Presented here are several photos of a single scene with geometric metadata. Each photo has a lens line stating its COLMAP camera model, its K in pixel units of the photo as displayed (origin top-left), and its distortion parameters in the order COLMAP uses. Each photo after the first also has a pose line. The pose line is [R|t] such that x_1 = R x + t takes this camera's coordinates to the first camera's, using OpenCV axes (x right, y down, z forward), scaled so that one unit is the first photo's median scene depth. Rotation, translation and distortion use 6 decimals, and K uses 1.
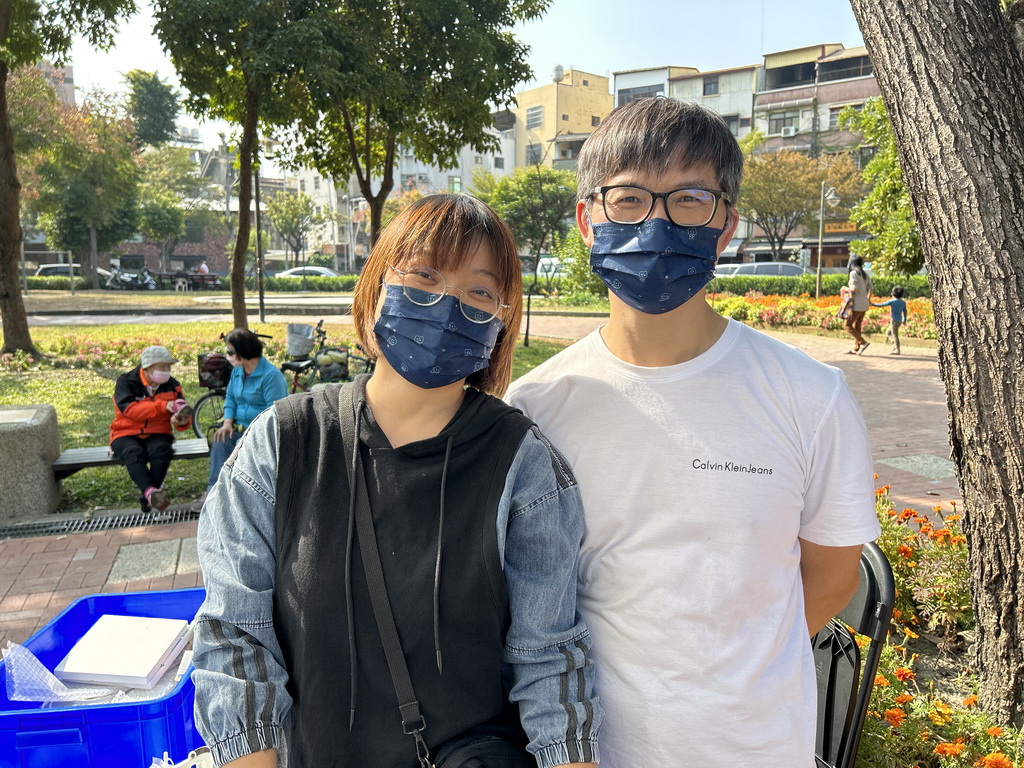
lens RADIAL K [[775.6, 0, 520.3], [0, 775.6, 391.5], [0, 0, 1]] dist [0.061084, -0.060569]
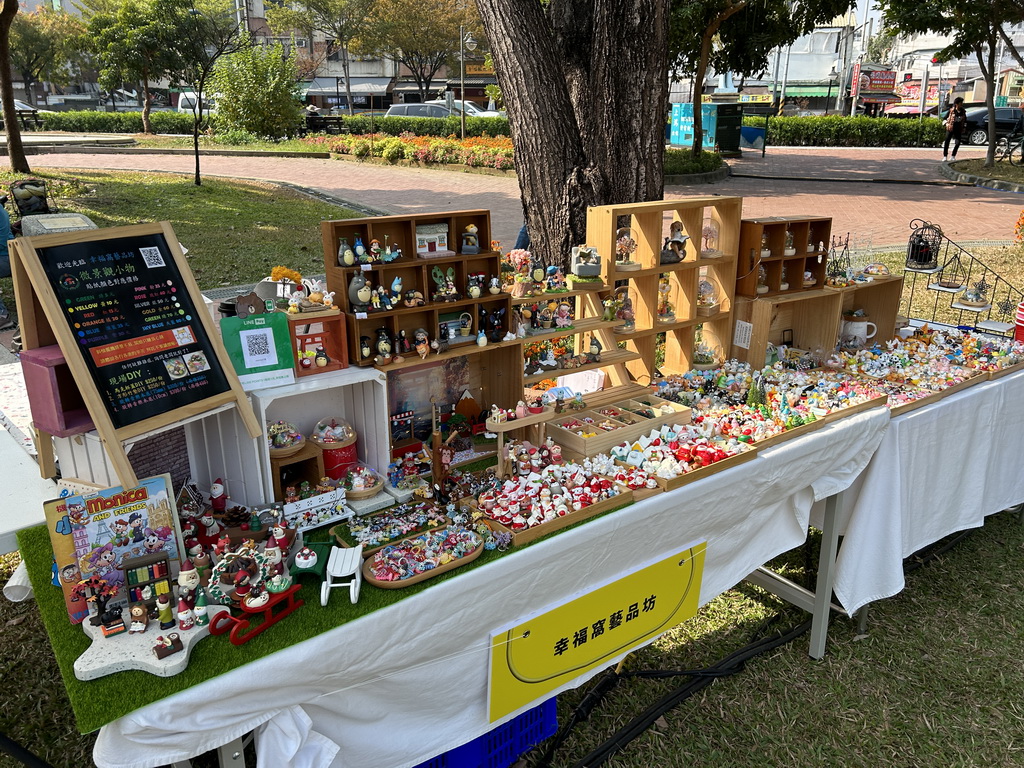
lens RADIAL K [[774.6, 0, 500.3], [0, 774.6, 378.5], [0, 0, 1]] dist [0.060016, -0.072748]
pose [[0.919033, -0.115698, 0.376818, -0.033071], [0.047203, 0.981378, 0.186197, 0.014251], [-0.391343, -0.153335, 0.907380, -0.094019]]
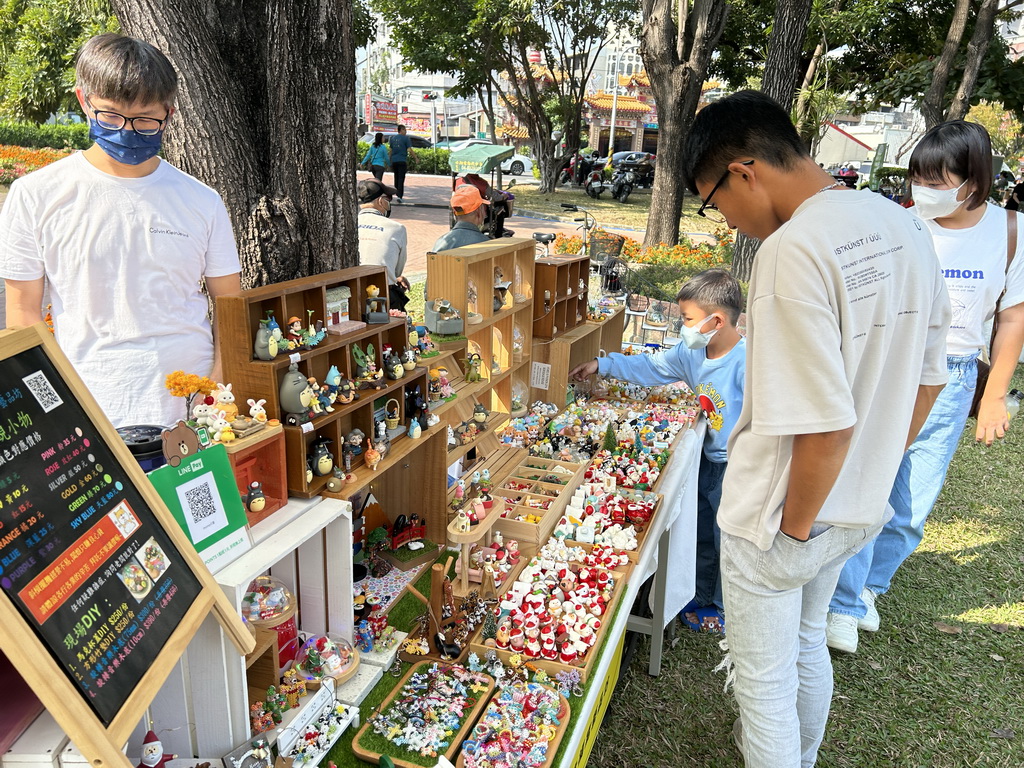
lens RADIAL K [[775.6, 0, 520.3], [0, 775.6, 391.5], [0, 0, 1]] dist [0.061084, -0.060569]
pose [[0.536888, -0.211694, 0.816662, -0.054849], [0.063193, 0.975378, 0.211292, 0.007978], [-0.841284, -0.061833, 0.537046, -0.053914]]
